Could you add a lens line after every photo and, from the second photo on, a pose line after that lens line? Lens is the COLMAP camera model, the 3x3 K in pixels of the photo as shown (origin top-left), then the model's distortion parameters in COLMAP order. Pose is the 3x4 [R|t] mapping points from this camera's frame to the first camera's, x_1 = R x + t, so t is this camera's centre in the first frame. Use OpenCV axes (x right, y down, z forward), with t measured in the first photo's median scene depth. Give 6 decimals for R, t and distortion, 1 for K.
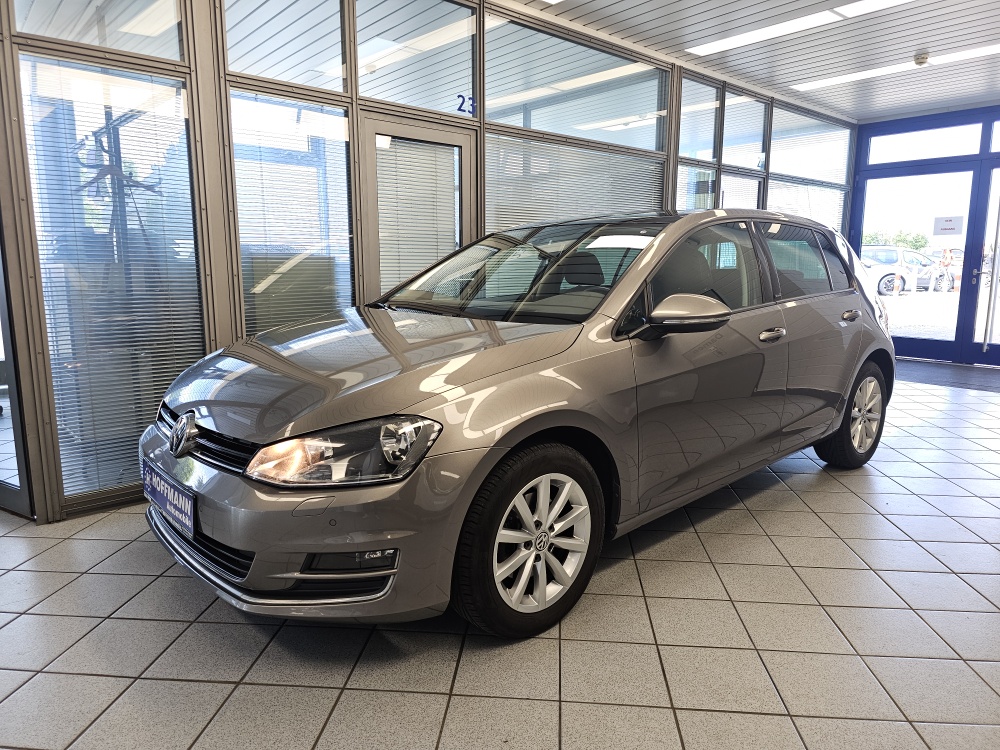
lens RADIAL K [[683.5, 0, 505.0], [0, 683.5, 380.7], [0, 0, 1]] dist [0.060709, -0.074806]
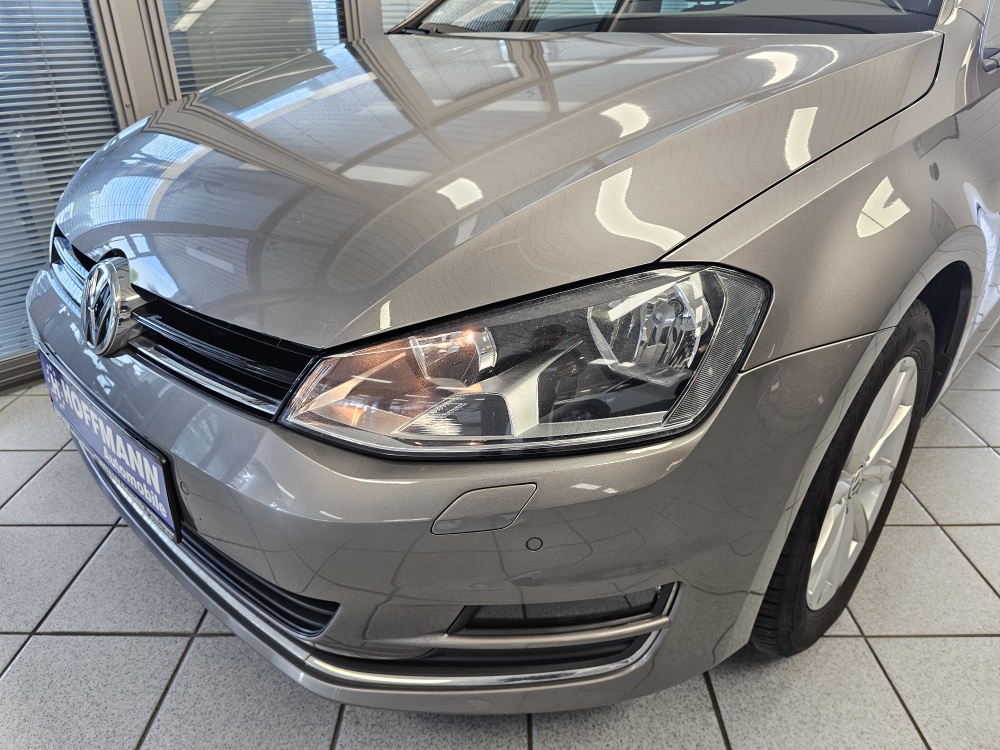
lens RADIAL K [[683.5, 0, 491.5], [0, 683.5, 372.4], [0, 0, 1]] dist [0.060709, -0.074806]
pose [[0.996761, -0.051019, 0.062160, -0.215469], [0.030643, 0.955628, 0.292977, -0.006644], [-0.074350, -0.290123, 0.954097, 0.469029]]
